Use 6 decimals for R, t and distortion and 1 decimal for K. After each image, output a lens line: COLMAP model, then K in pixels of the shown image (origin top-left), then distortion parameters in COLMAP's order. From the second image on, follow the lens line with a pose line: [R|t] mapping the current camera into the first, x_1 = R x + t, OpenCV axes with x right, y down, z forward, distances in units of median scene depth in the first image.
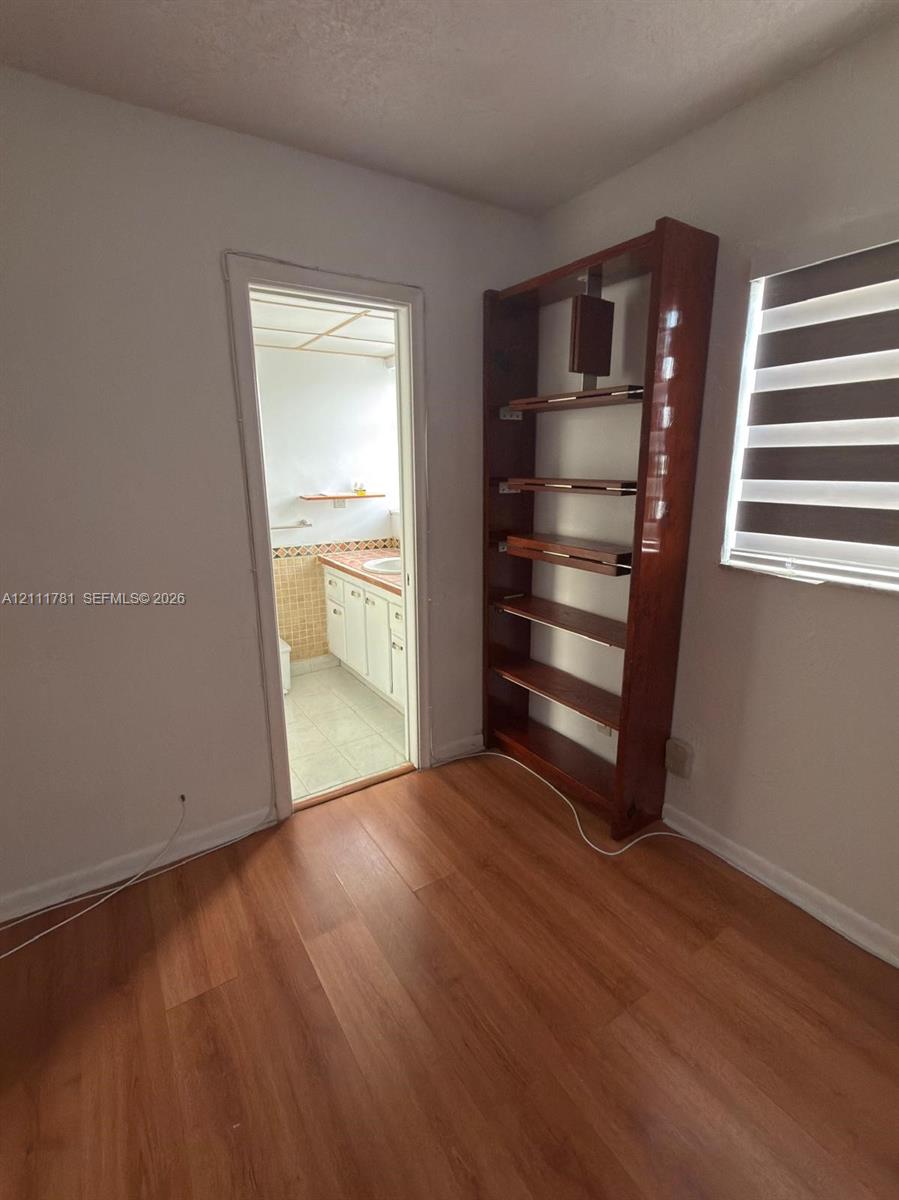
lens RADIAL K [[553.9, 0, 449.5], [0, 553.9, 600.0], [0, 0, 1]] dist [0.002157, 0.000534]
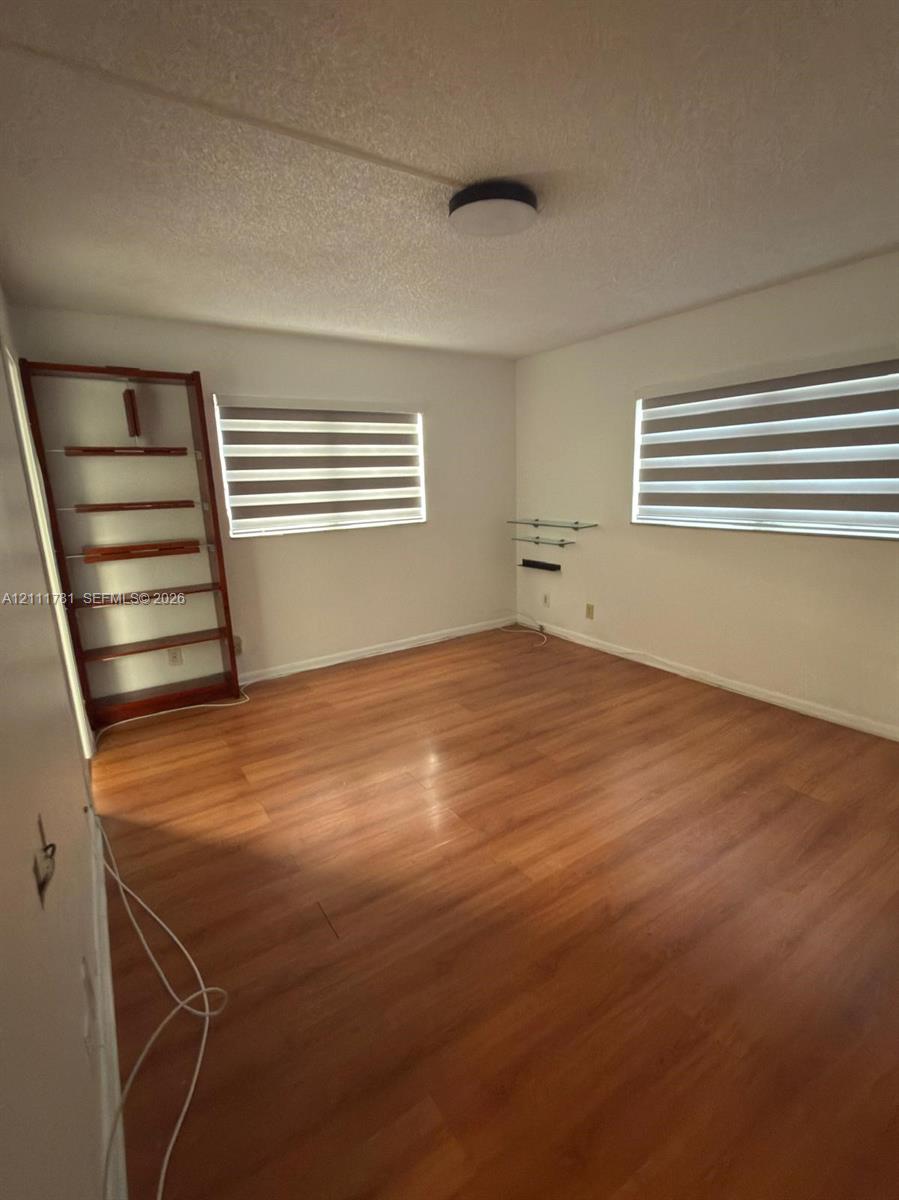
lens RADIAL K [[553.9, 0, 449.5], [0, 553.9, 600.0], [0, 0, 1]] dist [0.002157, 0.000534]
pose [[-0.010331, -0.200635, 0.979612, -1.504621], [0.268547, 0.943117, 0.195993, -0.033461], [-0.963211, 0.265096, 0.044136, 0.204599]]
